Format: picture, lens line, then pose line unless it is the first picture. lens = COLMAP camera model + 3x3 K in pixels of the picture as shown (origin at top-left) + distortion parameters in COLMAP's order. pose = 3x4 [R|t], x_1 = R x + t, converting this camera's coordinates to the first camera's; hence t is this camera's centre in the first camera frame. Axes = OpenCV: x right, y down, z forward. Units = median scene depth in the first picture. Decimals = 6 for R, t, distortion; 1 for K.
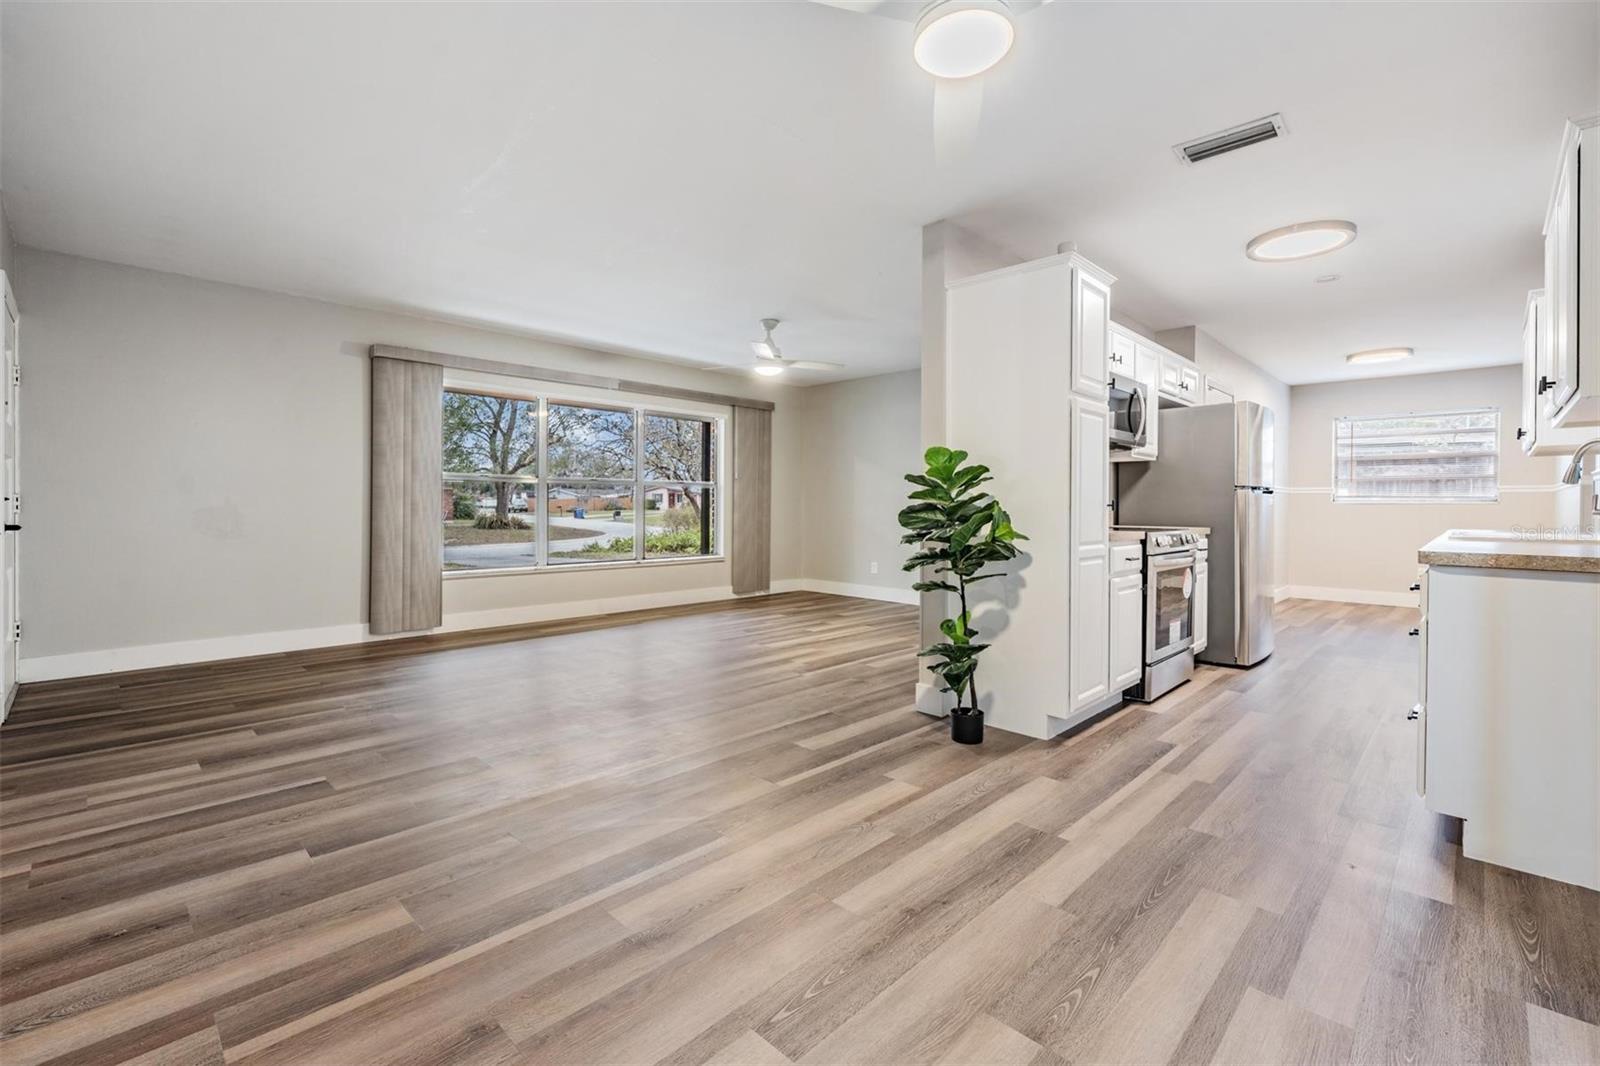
lens RADIAL K [[731.8, 0, 798.6], [0, 731.8, 521.5], [0, 0, 1]] dist [0.000569, 0.000065]
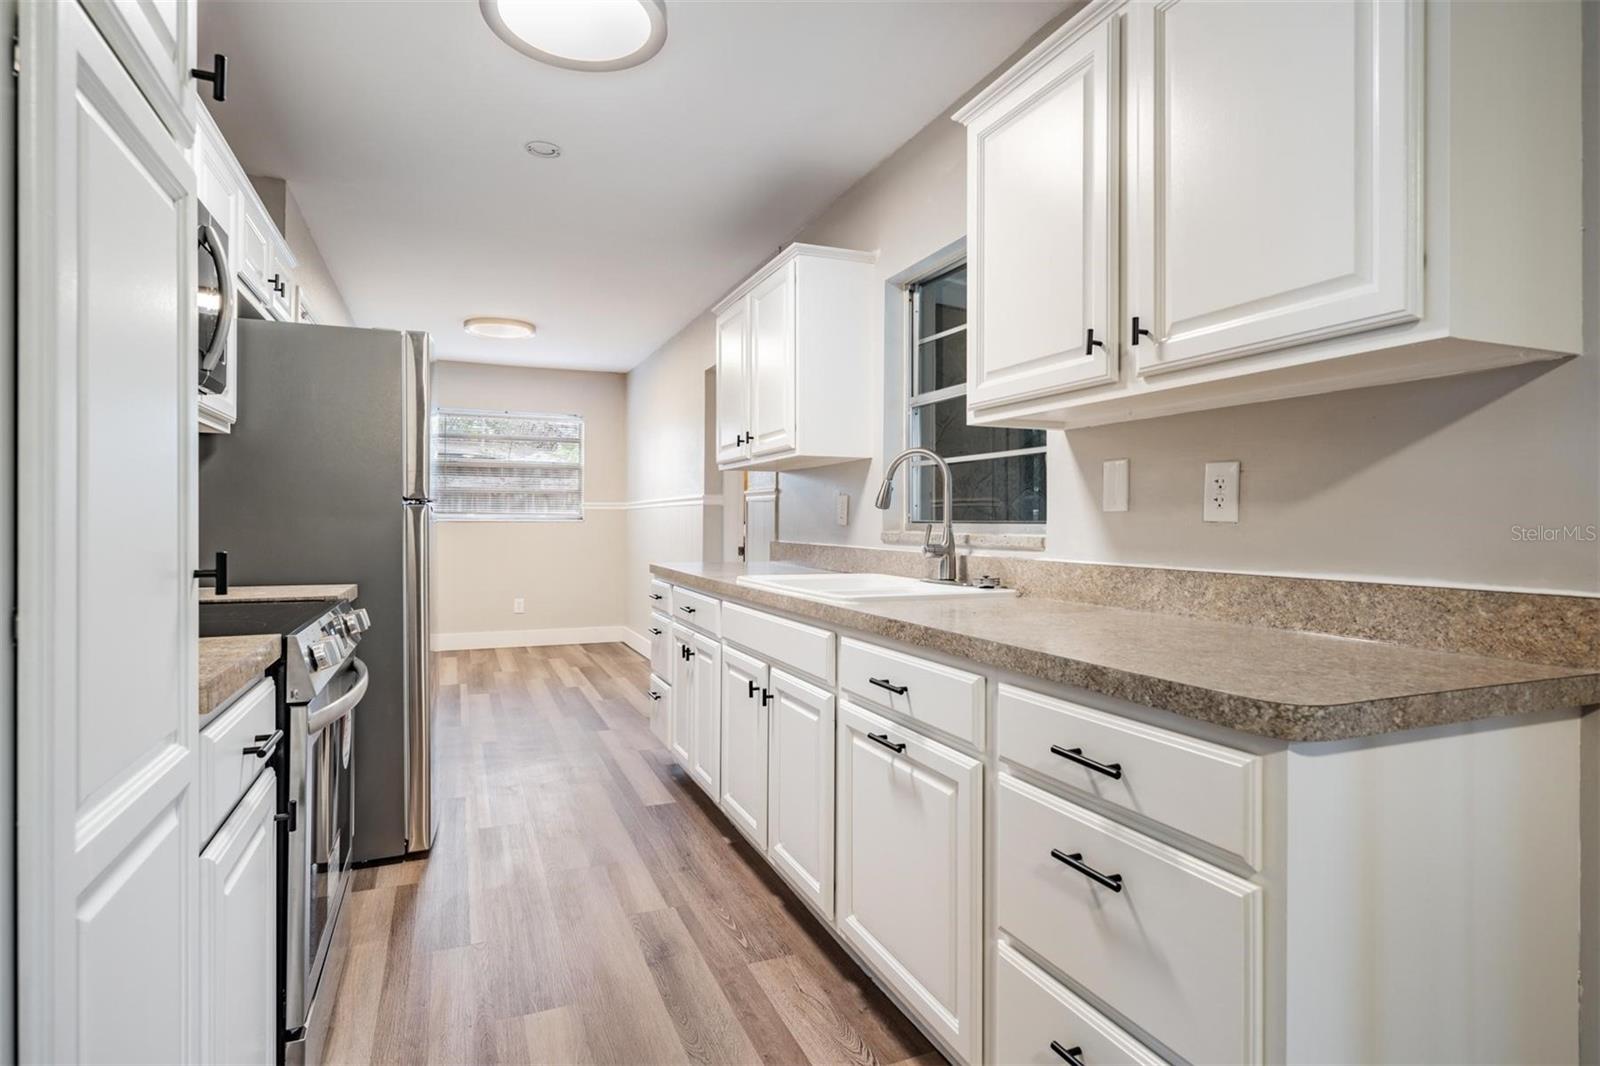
lens RADIAL K [[845.2, 0, 798.2], [0, 845.2, 527.3], [0, 0, 1]] dist [-0.003159, -0.000142]
pose [[0.414977, -0.008294, 0.909794, 0.132242], [0.015907, 0.999872, 0.001860, -0.018383], [-0.909693, 0.013700, 0.415056, 0.369075]]
